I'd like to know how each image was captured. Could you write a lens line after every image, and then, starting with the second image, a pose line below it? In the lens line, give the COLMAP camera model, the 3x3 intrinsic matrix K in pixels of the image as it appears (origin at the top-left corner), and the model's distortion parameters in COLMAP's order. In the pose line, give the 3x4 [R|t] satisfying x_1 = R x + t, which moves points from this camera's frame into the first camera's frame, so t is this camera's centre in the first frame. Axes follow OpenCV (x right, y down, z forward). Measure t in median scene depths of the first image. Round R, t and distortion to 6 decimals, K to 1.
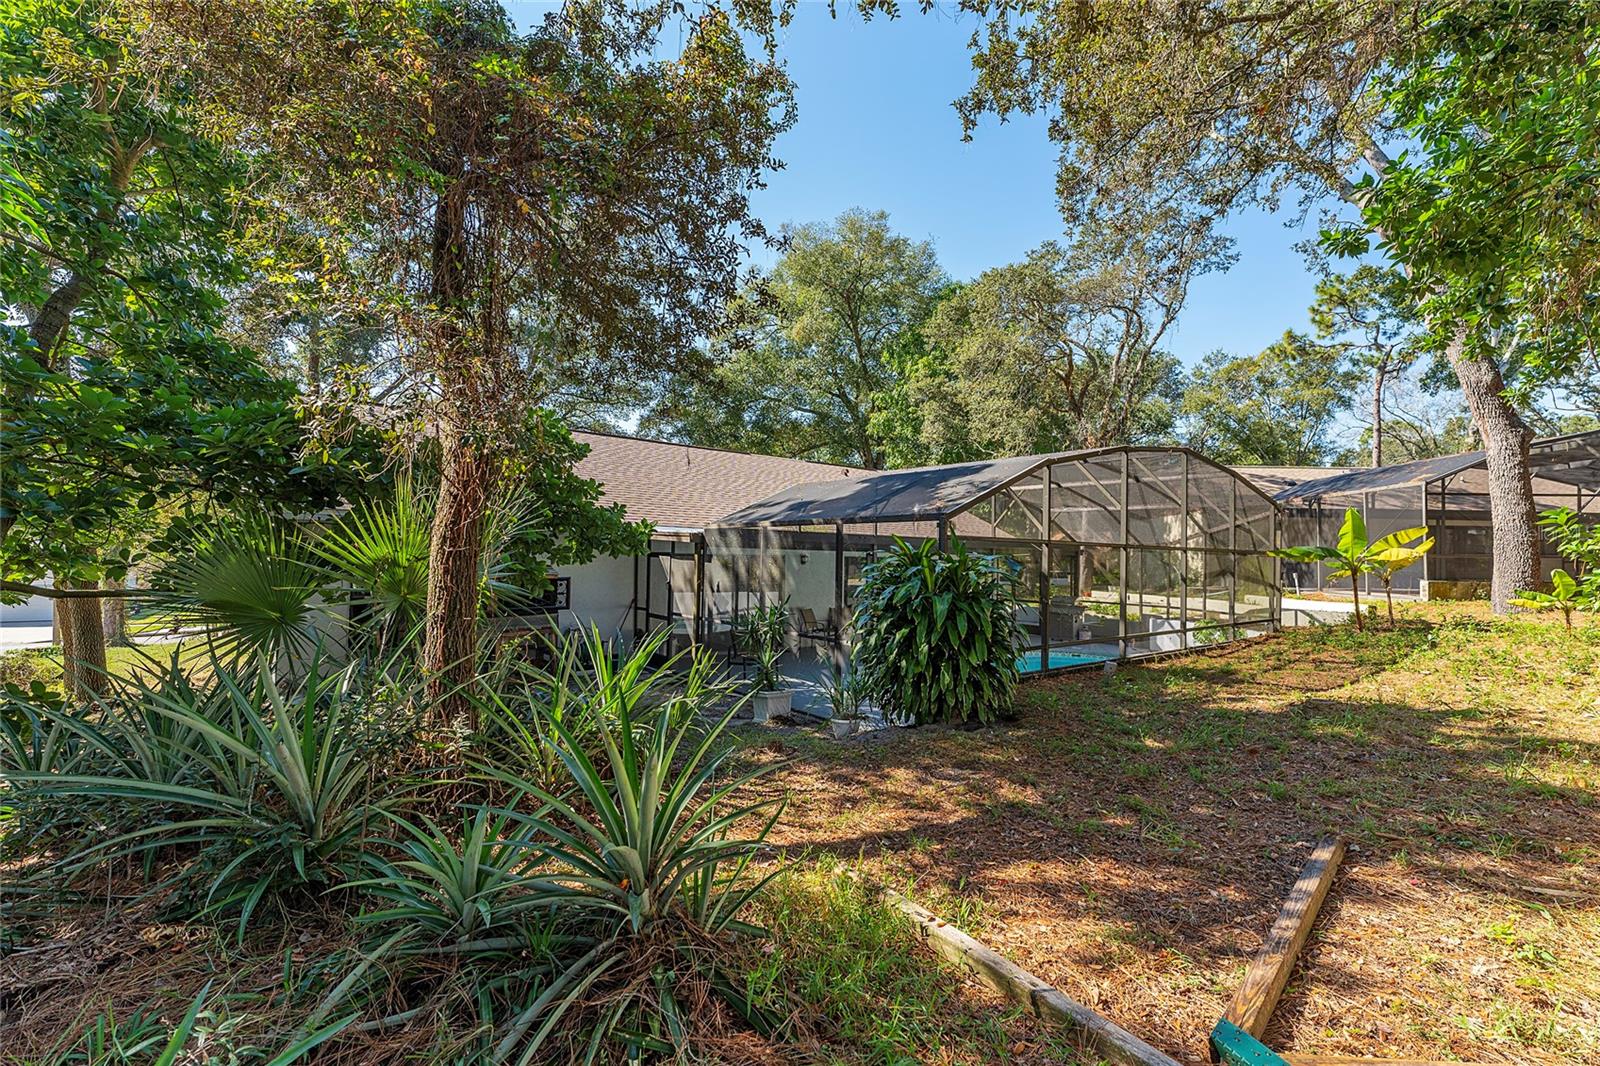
lens RADIAL K [[641.7, 0, 805.3], [0, 641.7, 535.5], [0, 0, 1]] dist [0.000288, -0.001005]
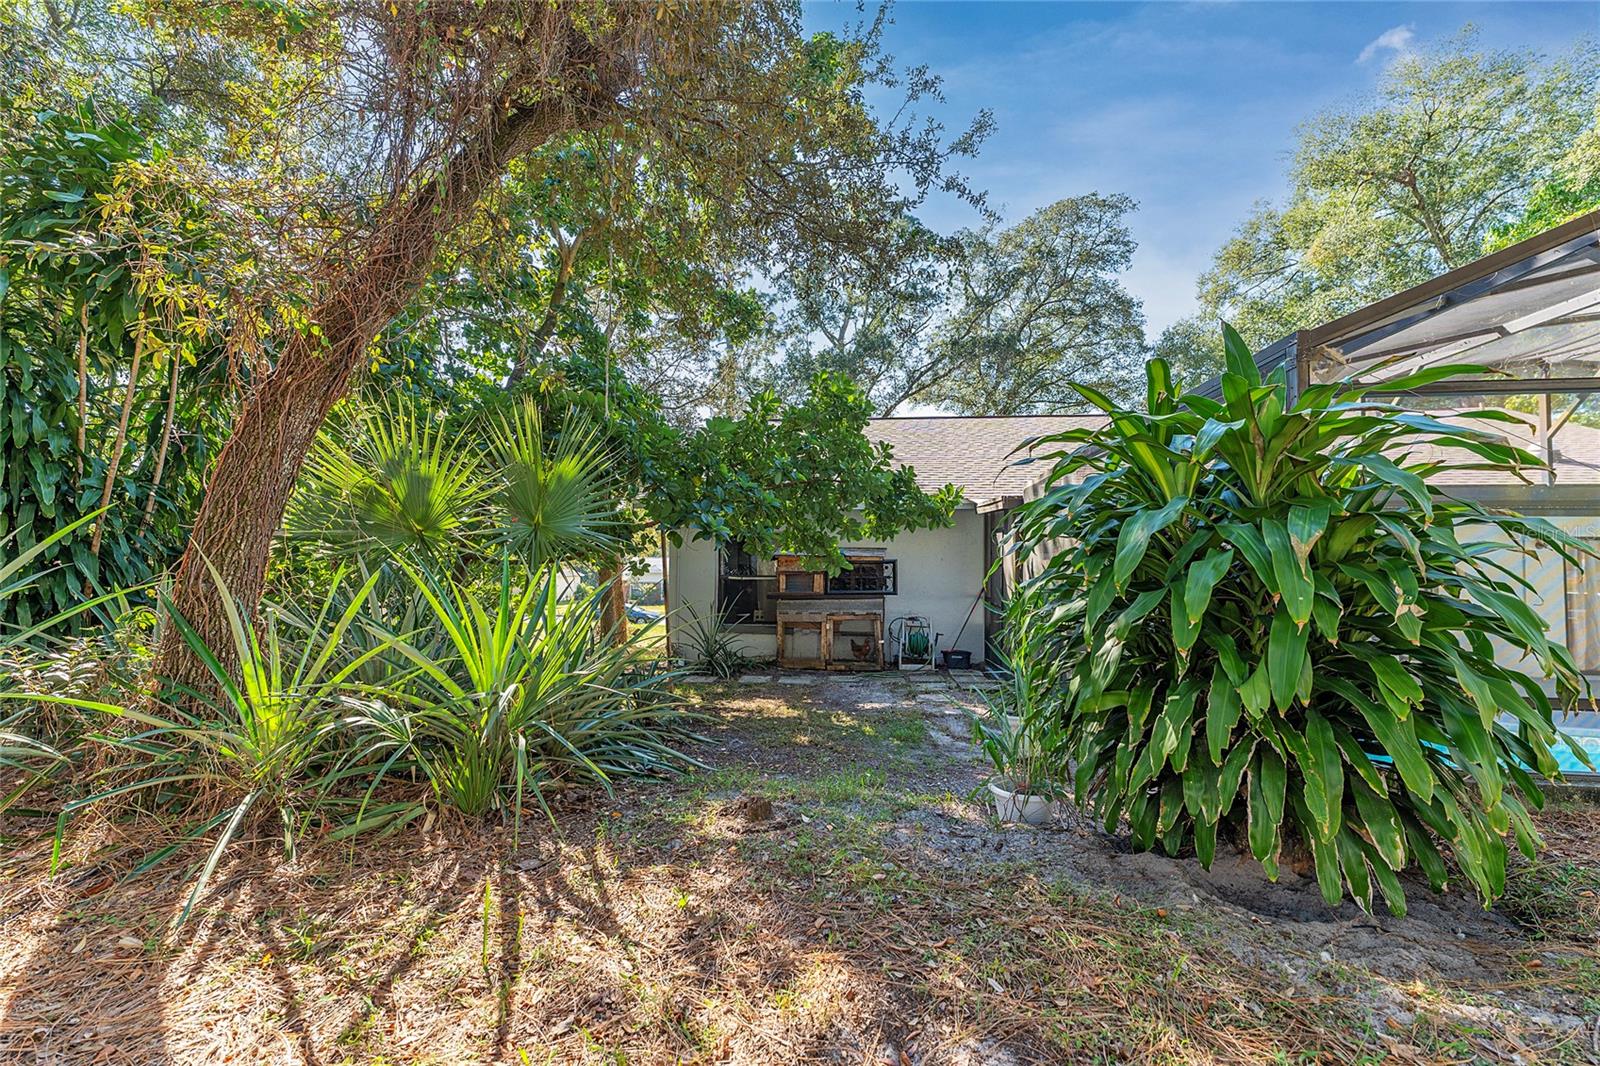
lens RADIAL K [[641.7, 0, 794.7], [0, 641.7, 537.7], [0, 0, 1]] dist [0.000288, -0.001005]
pose [[0.745044, -0.022443, -0.666638, 0.141394], [0.021281, 0.999725, -0.009873, 0.045854], [0.666676, -0.006831, 0.745316, 0.268296]]
